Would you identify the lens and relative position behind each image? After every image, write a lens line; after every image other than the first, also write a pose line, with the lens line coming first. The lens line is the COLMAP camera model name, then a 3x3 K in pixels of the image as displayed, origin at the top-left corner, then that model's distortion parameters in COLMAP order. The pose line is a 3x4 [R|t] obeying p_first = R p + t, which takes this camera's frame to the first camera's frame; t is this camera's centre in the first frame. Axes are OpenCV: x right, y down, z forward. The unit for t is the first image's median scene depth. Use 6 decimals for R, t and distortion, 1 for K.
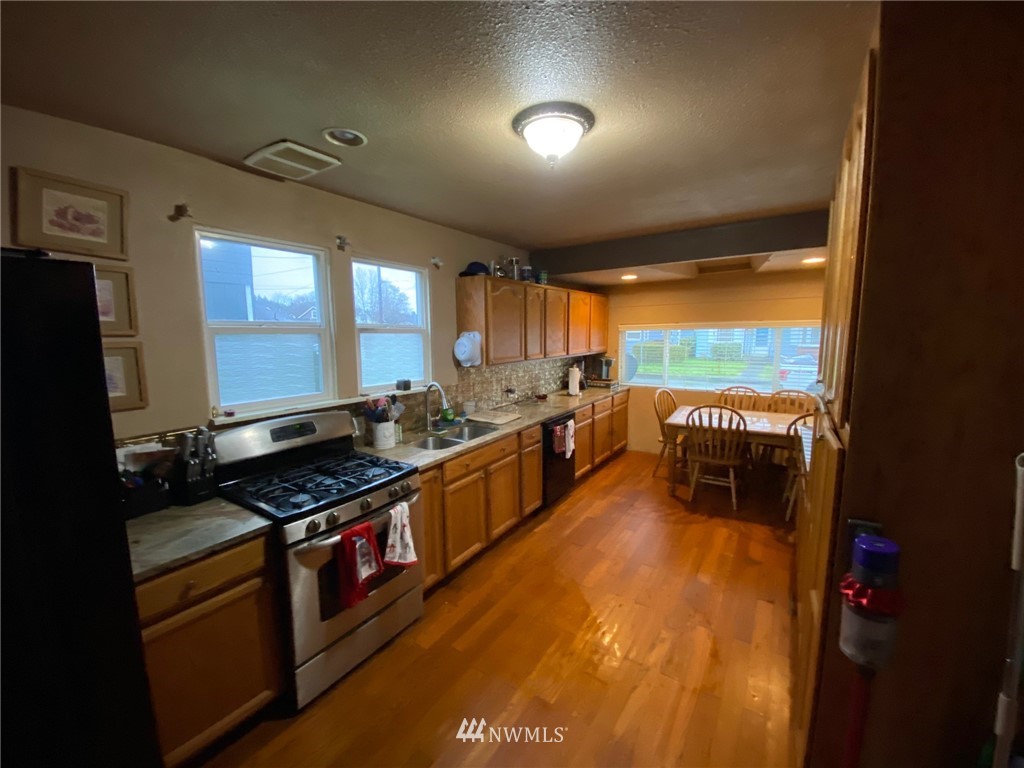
lens RADIAL K [[426.5, 0, 512.0], [0, 426.5, 384.0], [0, 0, 1]] dist [-0.000442, -0.000104]
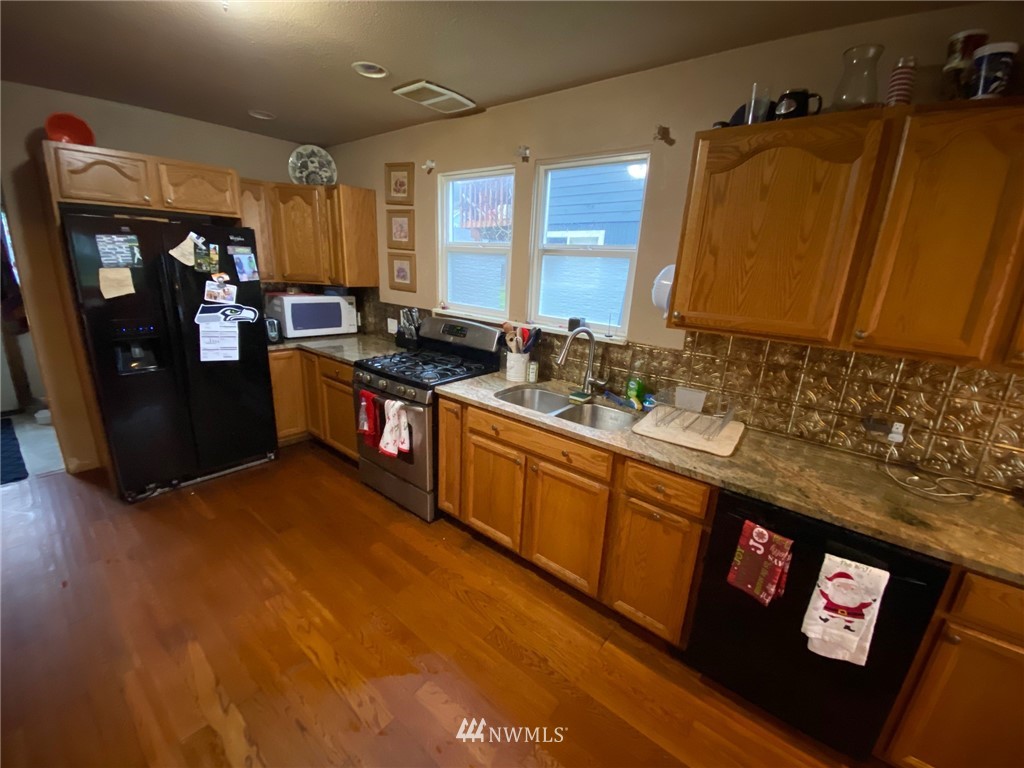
lens RADIAL K [[426.5, 0, 512.0], [0, 426.5, 384.0], [0, 0, 1]] dist [-0.000442, -0.000104]
pose [[-0.122318, 0.285800, -0.950451, 0.609227], [-0.169740, 0.937508, 0.303753, -0.127369], [0.977868, 0.198484, -0.066162, 1.073523]]
